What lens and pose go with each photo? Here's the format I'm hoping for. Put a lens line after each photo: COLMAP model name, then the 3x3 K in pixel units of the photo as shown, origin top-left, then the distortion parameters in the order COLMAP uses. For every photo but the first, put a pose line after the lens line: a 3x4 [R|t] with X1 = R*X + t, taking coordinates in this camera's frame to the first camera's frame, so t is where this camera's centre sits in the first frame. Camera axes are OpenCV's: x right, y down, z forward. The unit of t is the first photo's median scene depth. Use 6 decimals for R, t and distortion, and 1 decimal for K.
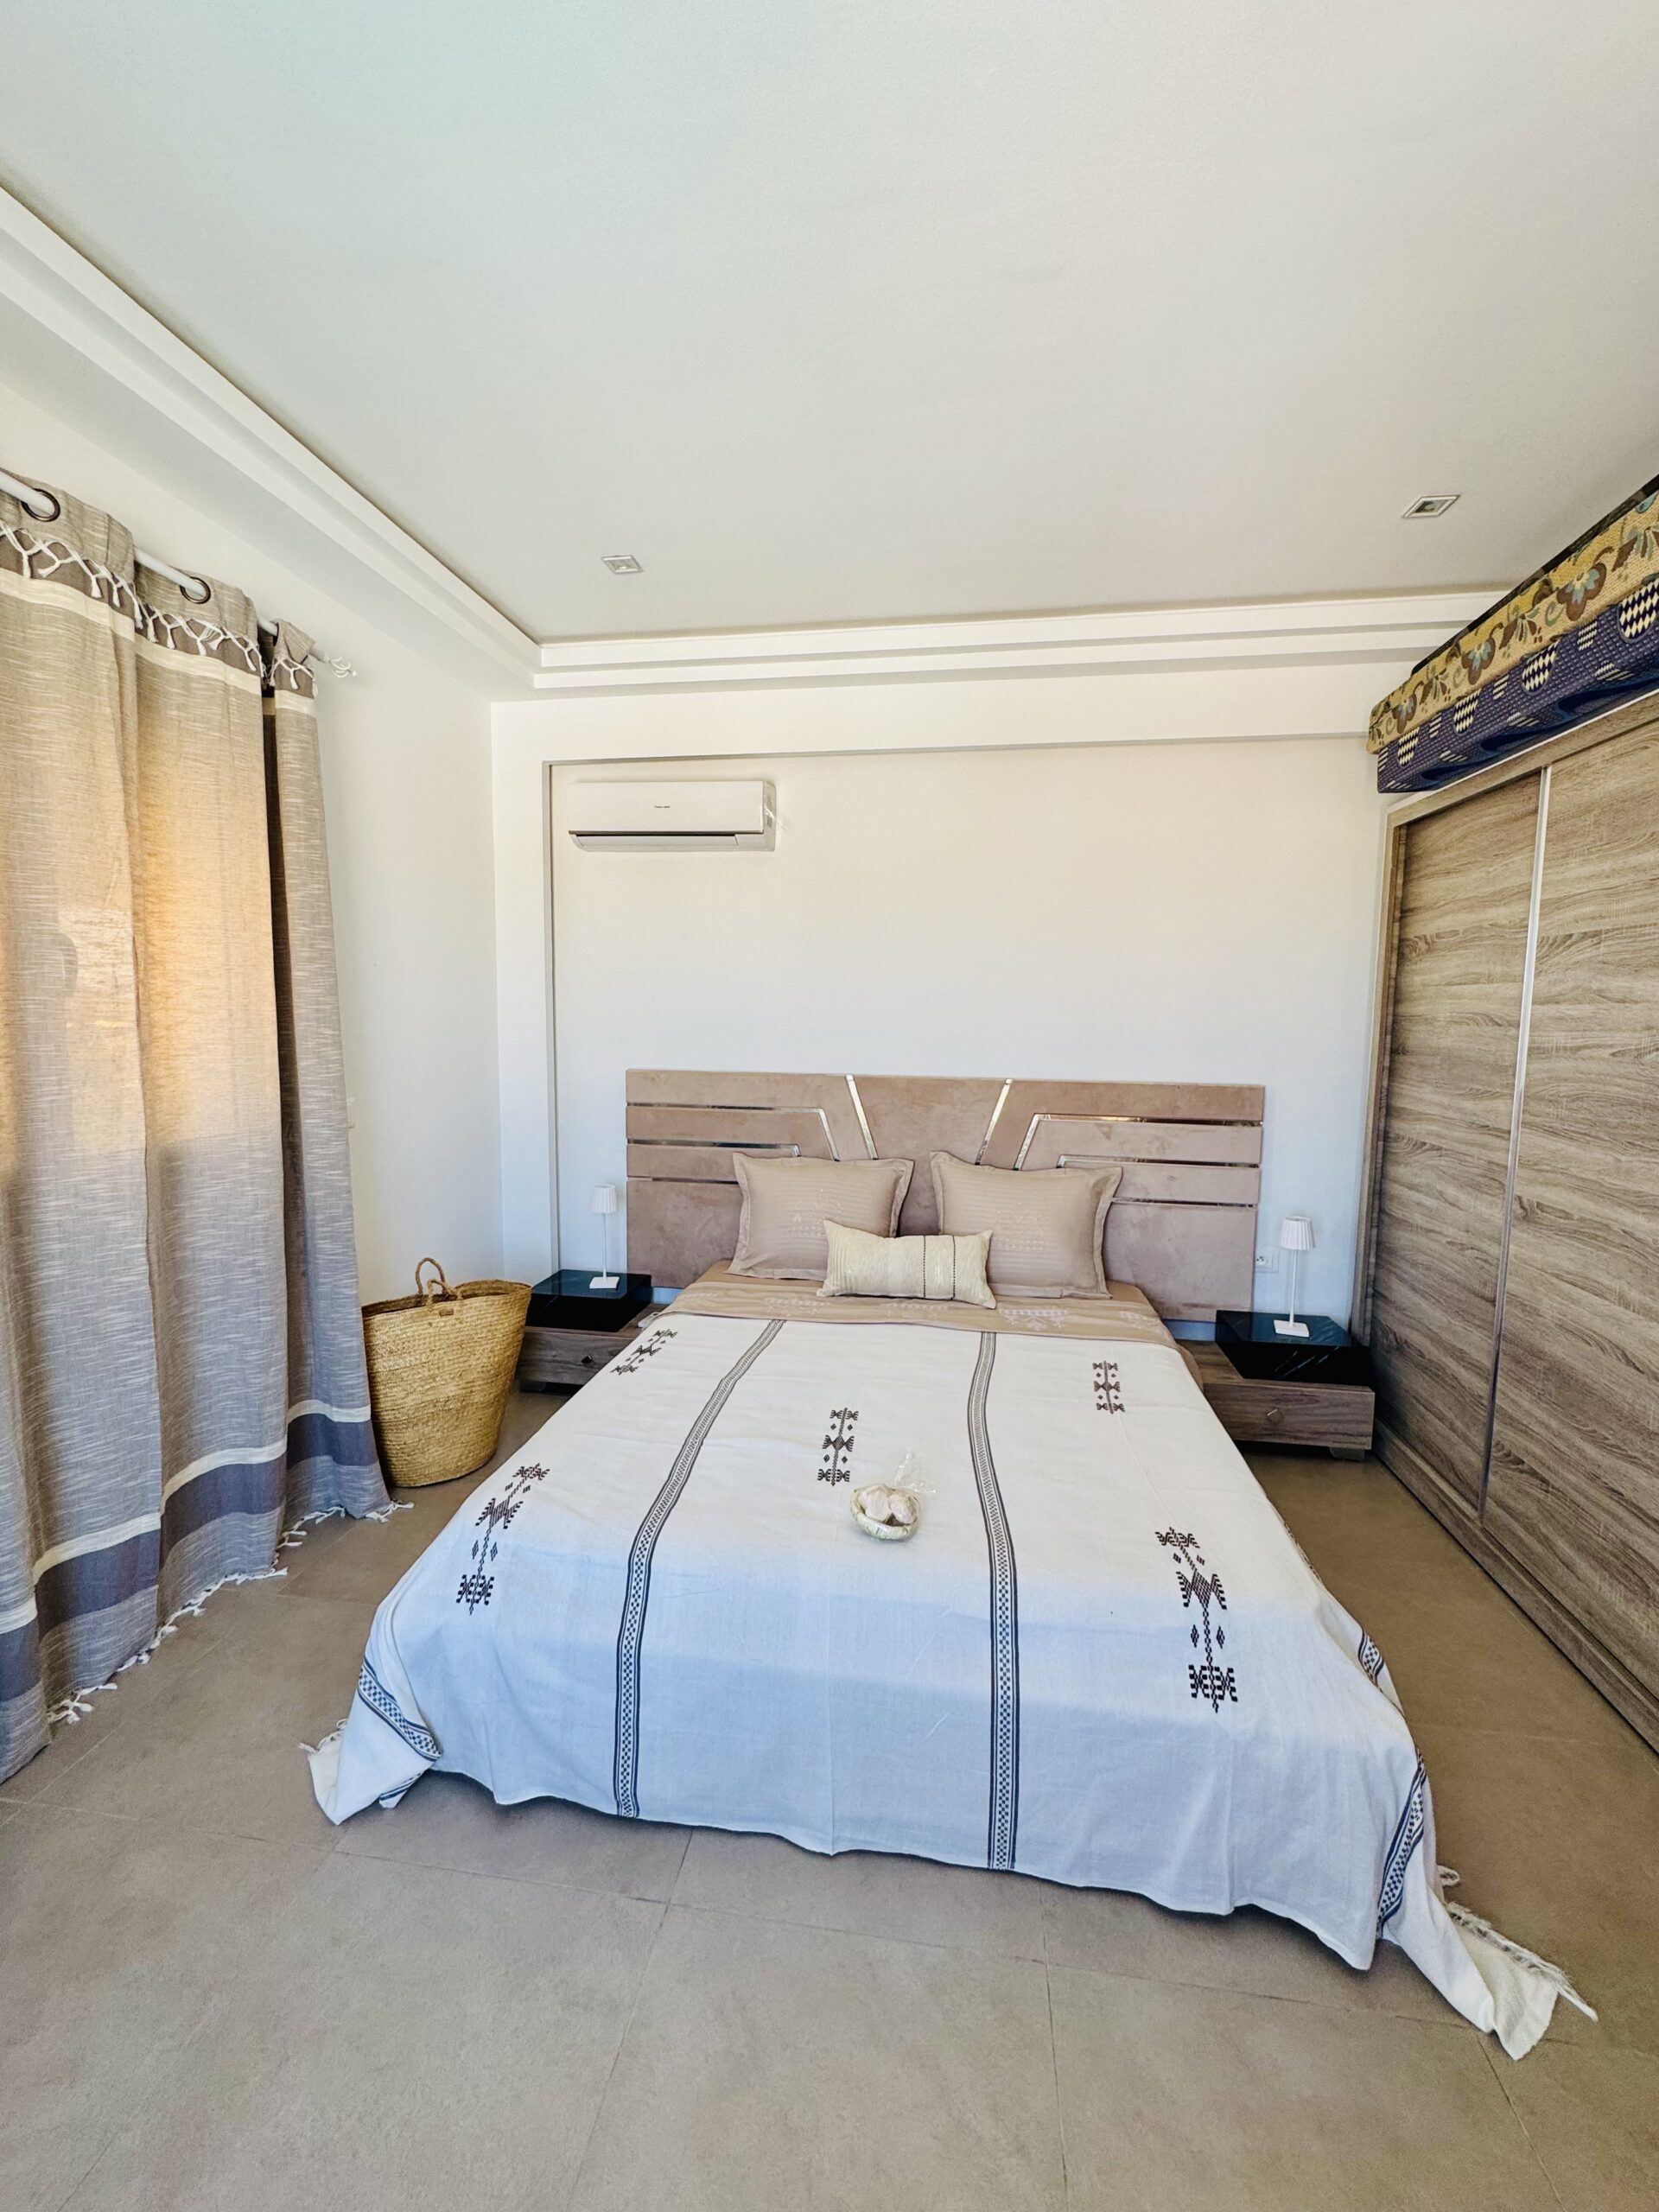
lens RADIAL K [[894.3, 0, 831.3], [0, 894.3, 1102.0], [0, 0, 1]] dist [-0.002551, 0.000515]
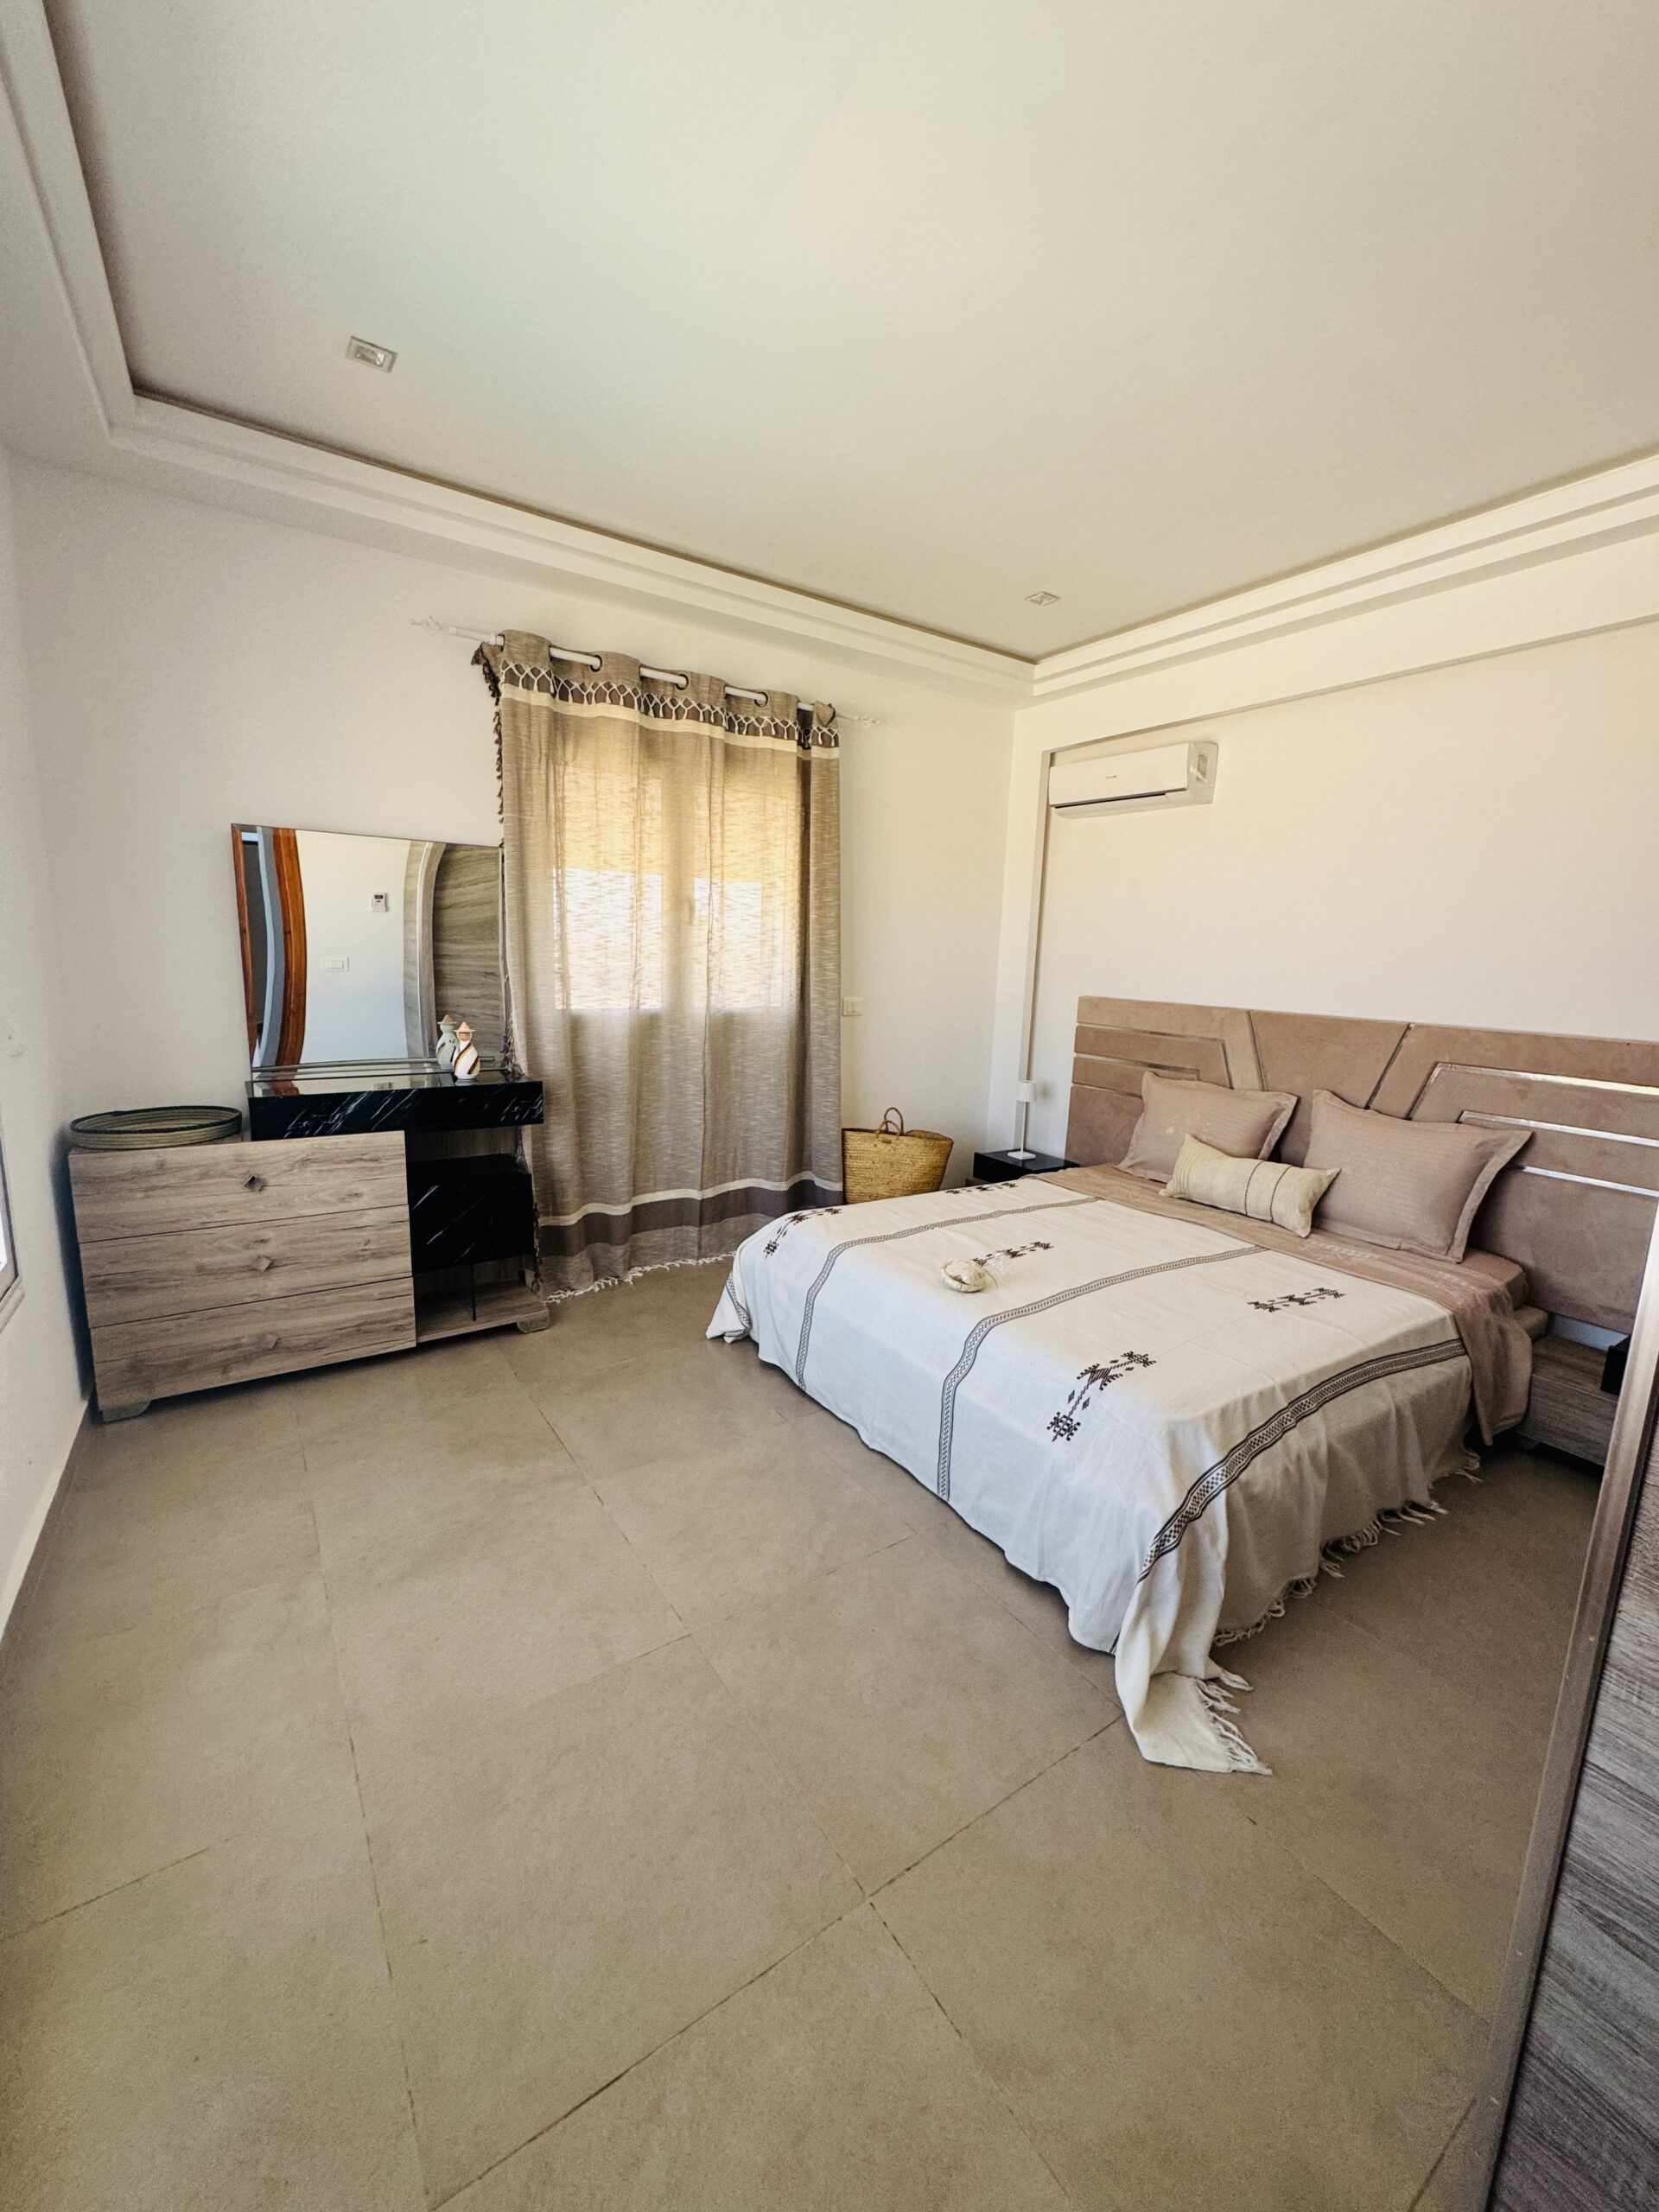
lens RADIAL K [[894.3, 0, 885.6], [0, 894.3, 1109.7], [0, 0, 1]] dist [-0.002551, 0.000515]
pose [[0.697521, 0.134155, -0.703894, 0.549061], [-0.100121, 0.990929, 0.089646, 0.040807], [0.709535, 0.007944, 0.704625, -0.070114]]
